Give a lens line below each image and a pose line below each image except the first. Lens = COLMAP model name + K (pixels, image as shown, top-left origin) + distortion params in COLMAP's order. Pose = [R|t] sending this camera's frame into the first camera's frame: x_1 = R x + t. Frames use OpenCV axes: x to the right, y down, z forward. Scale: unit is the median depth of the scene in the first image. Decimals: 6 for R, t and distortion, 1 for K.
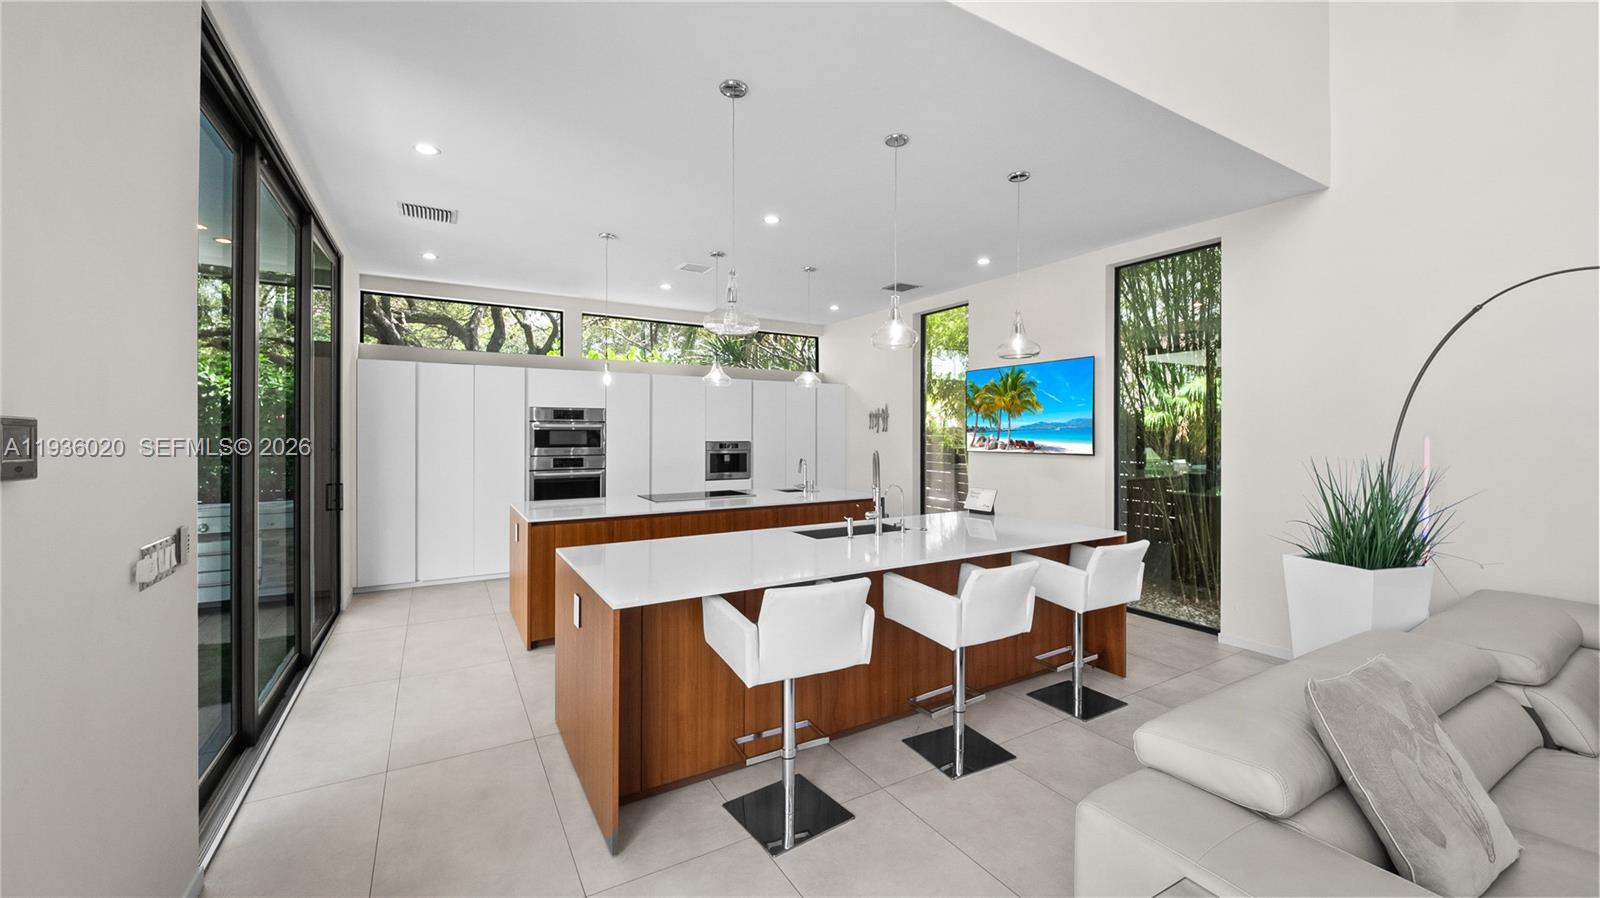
lens RADIAL K [[638.5, 0, 804.9], [0, 638.5, 431.8], [0, 0, 1]] dist [-0.003517, -0.000340]
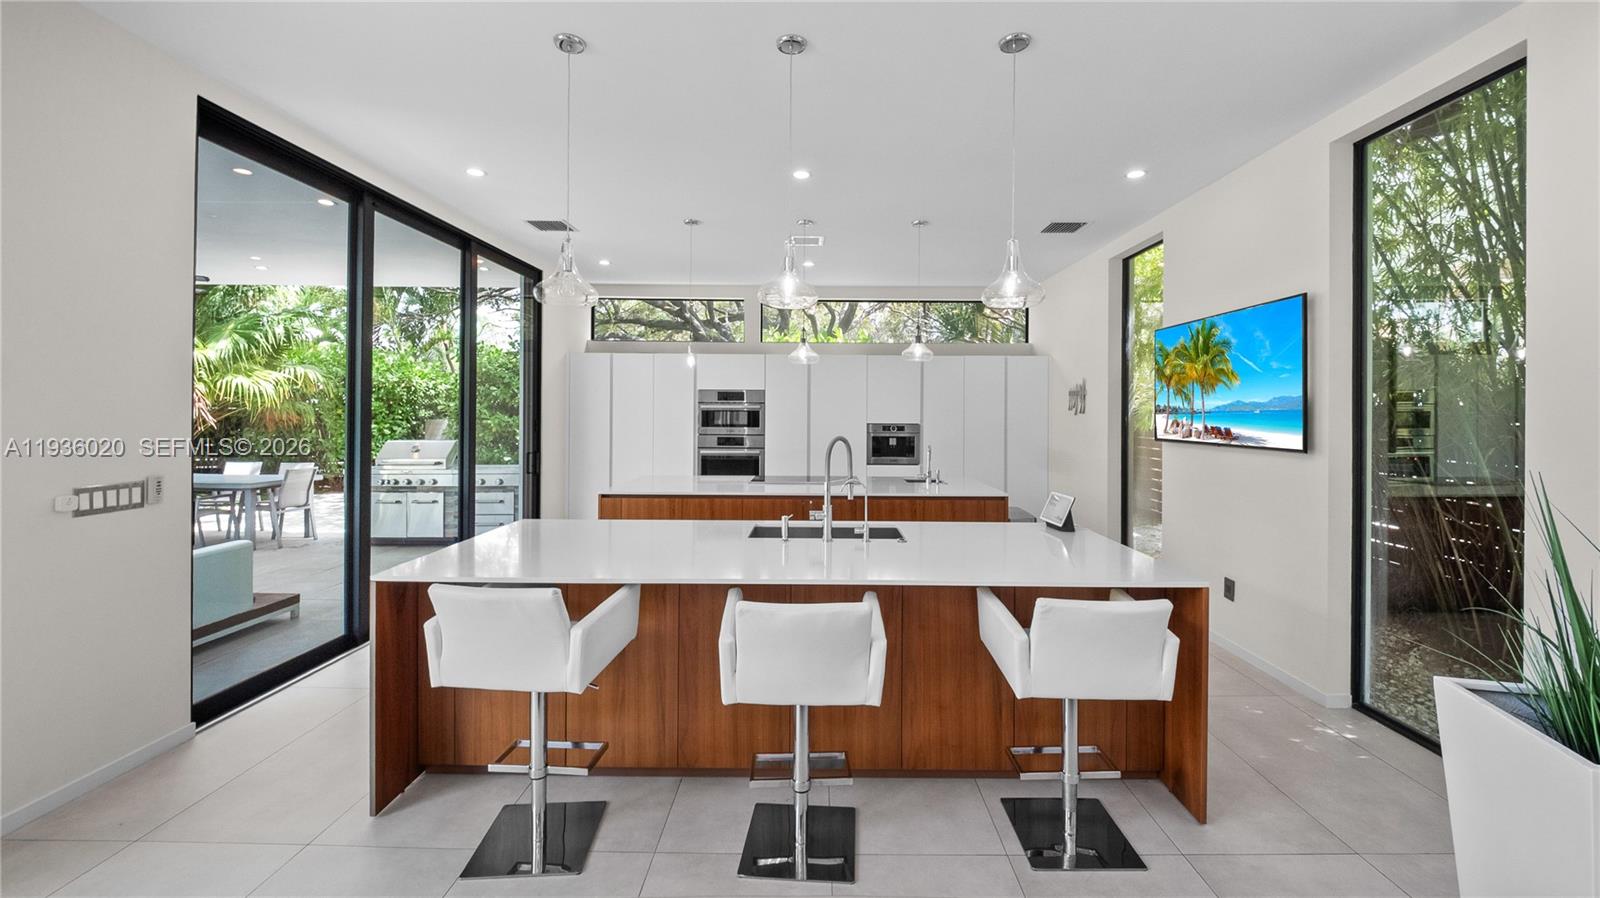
lens RADIAL K [[638.5, 0, 821.5], [0, 638.5, 411.0], [0, 0, 1]] dist [-0.003517, -0.000340]
pose [[0.846969, 0.001454, -0.531640, 0.330499], [-0.003492, 0.999990, -0.002828, 0.000203], [0.531631, 0.004252, 0.846966, 0.193056]]
